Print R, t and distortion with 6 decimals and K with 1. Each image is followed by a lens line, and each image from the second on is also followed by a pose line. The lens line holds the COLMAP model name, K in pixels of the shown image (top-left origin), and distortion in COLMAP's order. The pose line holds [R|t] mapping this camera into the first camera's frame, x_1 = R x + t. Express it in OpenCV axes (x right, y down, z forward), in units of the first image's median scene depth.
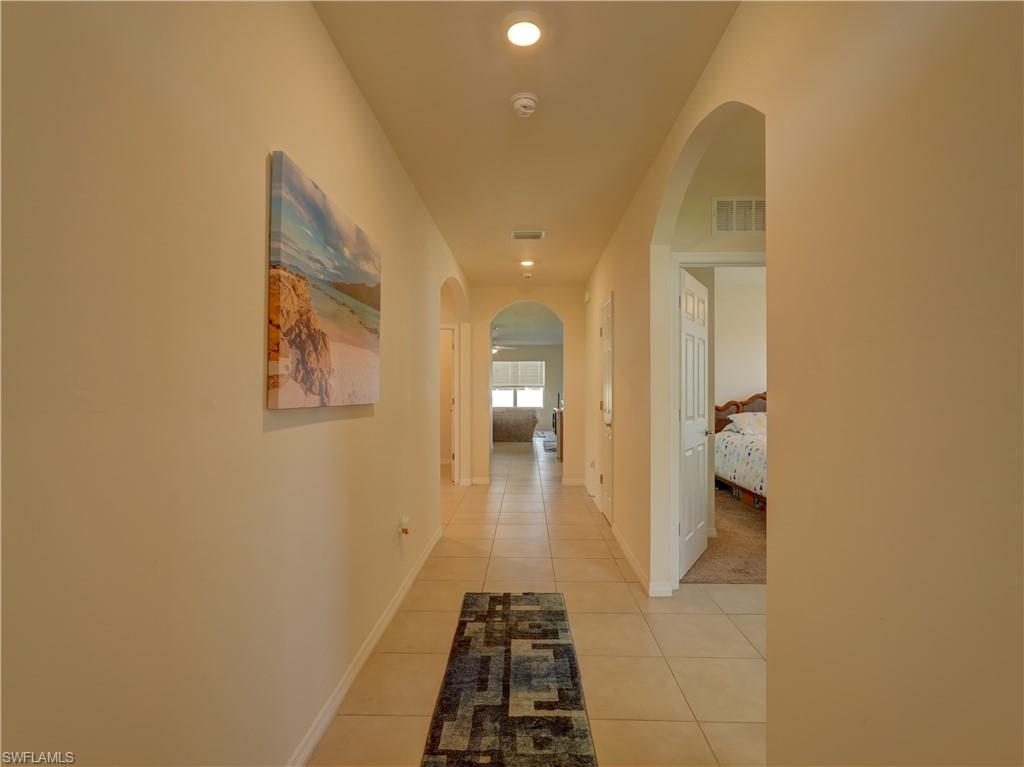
lens RADIAL K [[509.0, 0, 512.0], [0, 509.0, 383.5], [0, 0, 1]] dist [-0.004354, 0.001387]
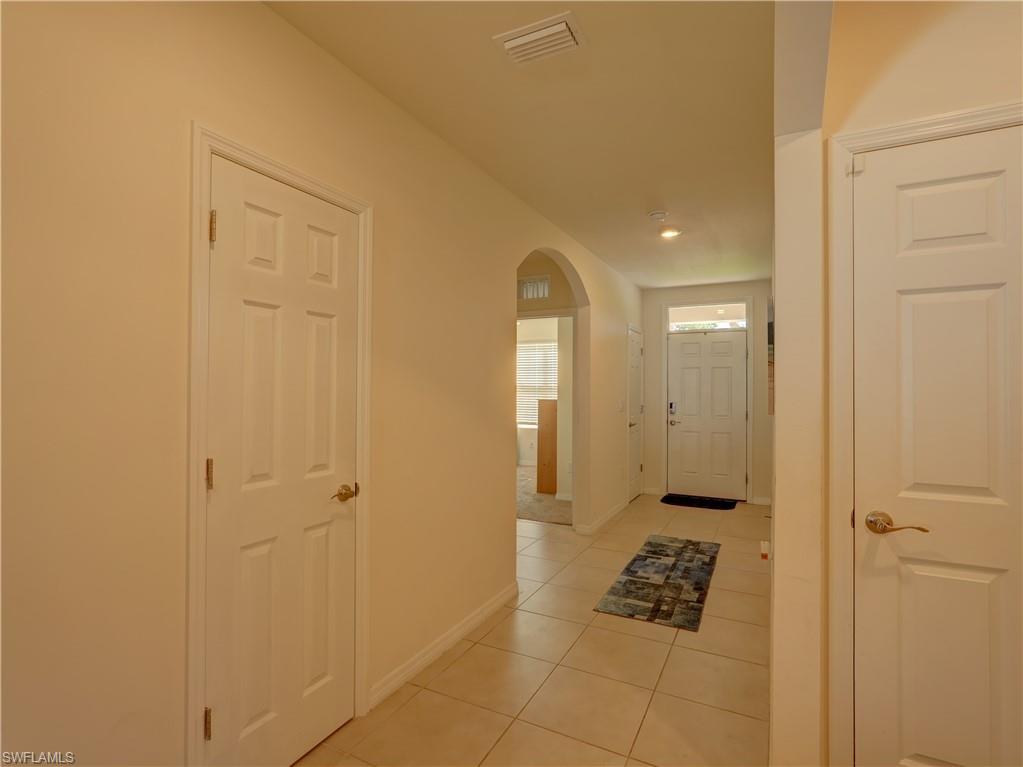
lens RADIAL K [[508.5, 0, 511.5], [0, 508.5, 383.5], [0, 0, 1]] dist [-0.004354, 0.001387]
pose [[-0.903800, 0.000451, 0.427955, -0.186227], [-0.008810, 0.999768, -0.019660, -0.008066], [-0.427865, -0.021539, -0.903586, 2.045879]]
